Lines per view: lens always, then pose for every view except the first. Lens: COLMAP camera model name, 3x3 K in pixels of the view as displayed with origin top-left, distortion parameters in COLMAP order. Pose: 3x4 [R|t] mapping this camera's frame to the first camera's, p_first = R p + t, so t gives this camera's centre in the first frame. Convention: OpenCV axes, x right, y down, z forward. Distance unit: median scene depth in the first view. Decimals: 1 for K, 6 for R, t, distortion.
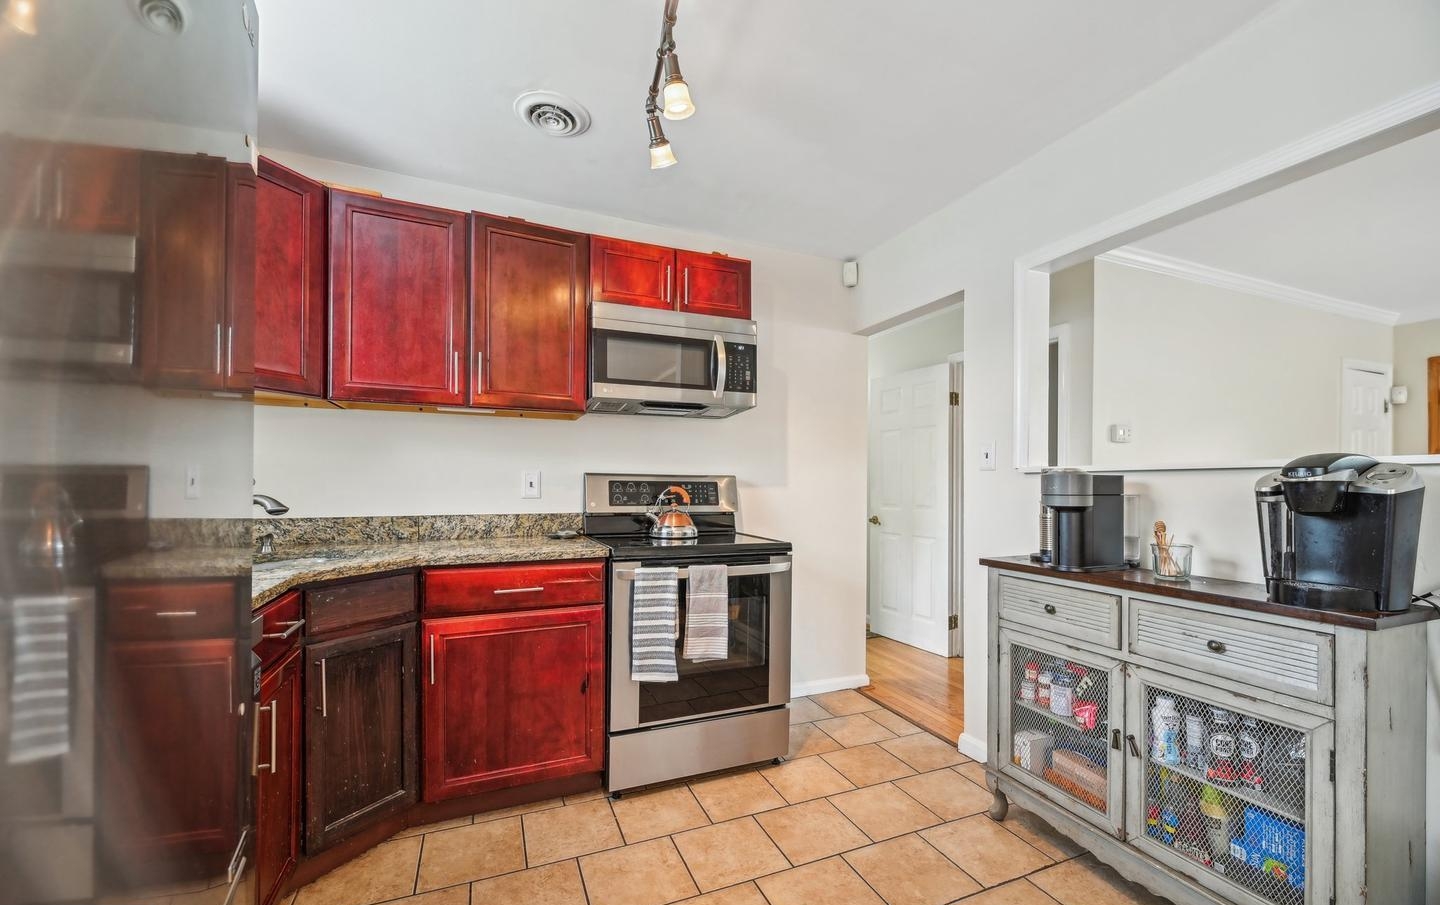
lens RADIAL K [[578.5, 0, 731.9], [0, 578.5, 480.8], [0, 0, 1]] dist [-0.000082, -0.000947]
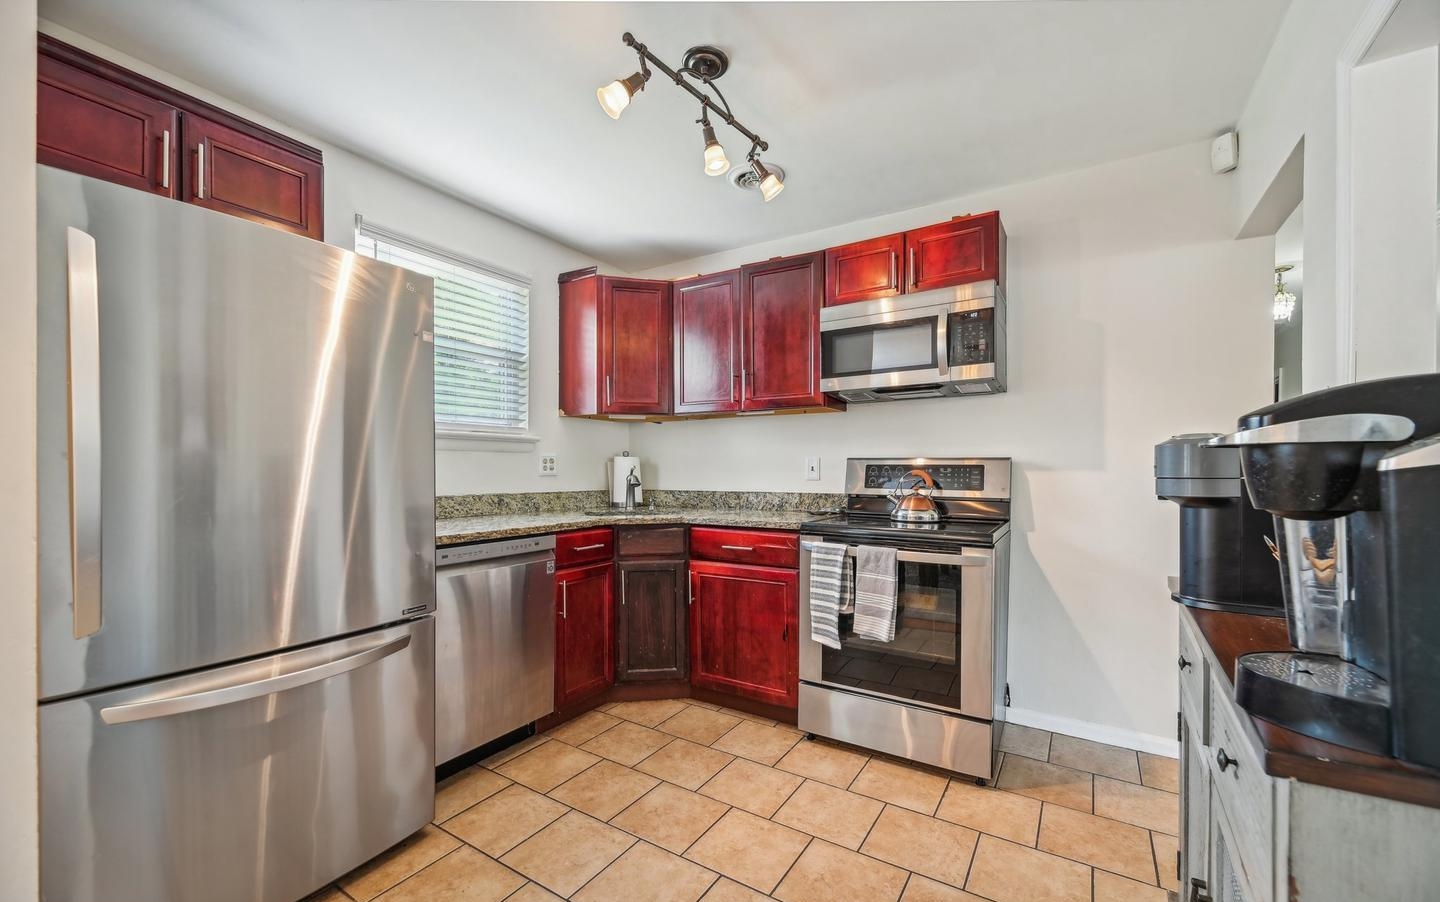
lens RADIAL K [[574.3, 0, 724.5], [0, 574.3, 472.6], [0, 0, 1]] dist [-0.000287, -0.000165]
pose [[0.566661, -0.000745, -0.823950, 0.689801], [0.007062, 0.999967, 0.003953, 0.010912], [0.823920, -0.008059, 0.566648, 0.227303]]
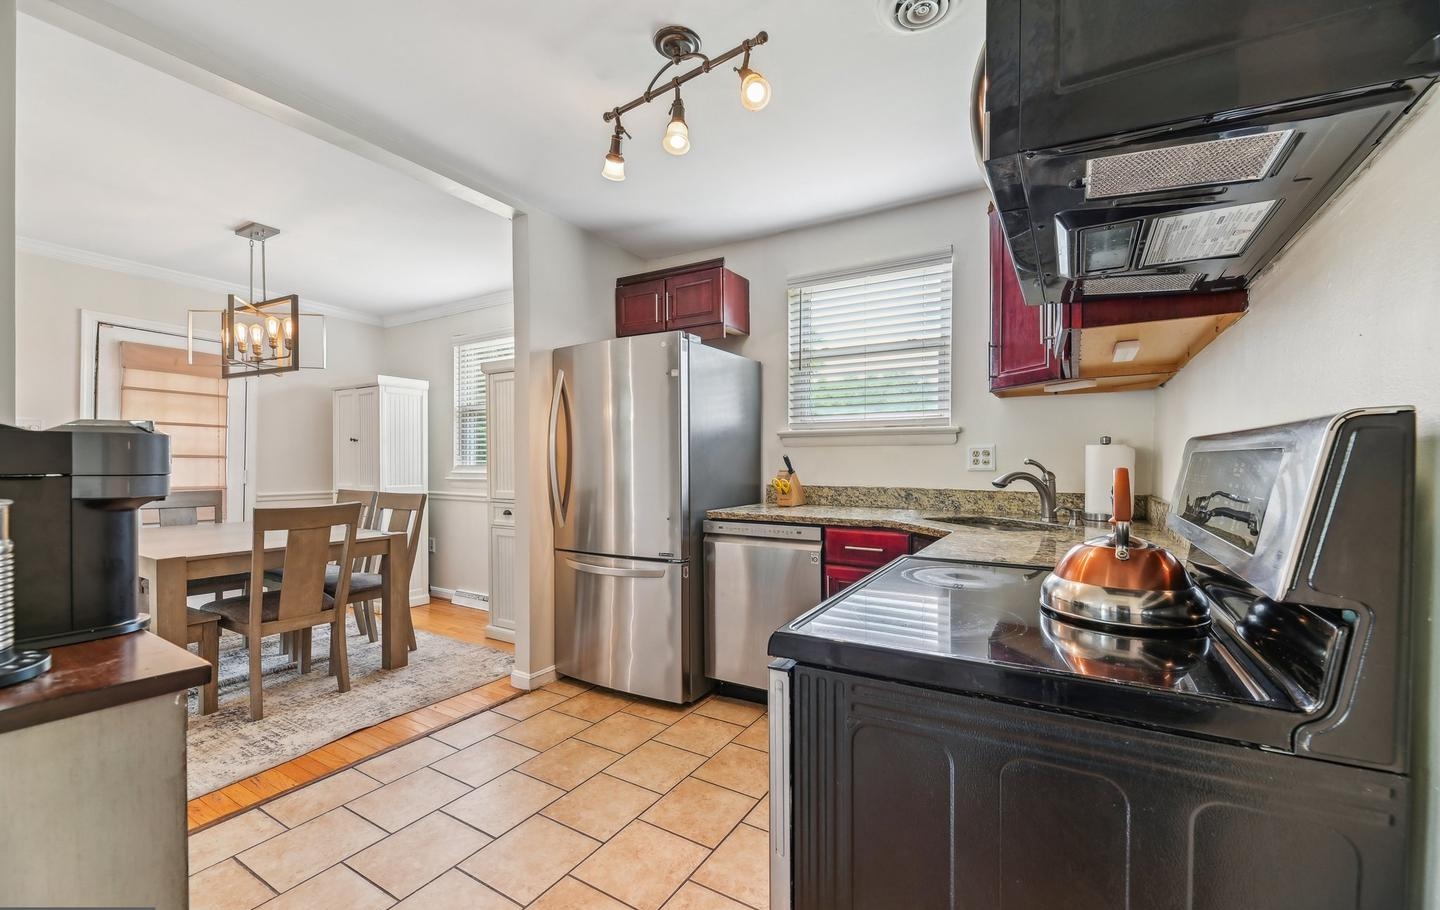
lens RADIAL K [[581.1, 0, 724.4], [0, 581.1, 468.8], [0, 0, 1]] dist [0.000122, -0.000013]
pose [[-0.811687, 0.002278, -0.584088, 0.383936], [-0.001787, 0.999978, 0.006384, 0.010130], [0.584090, 0.006226, -0.811665, 1.493506]]
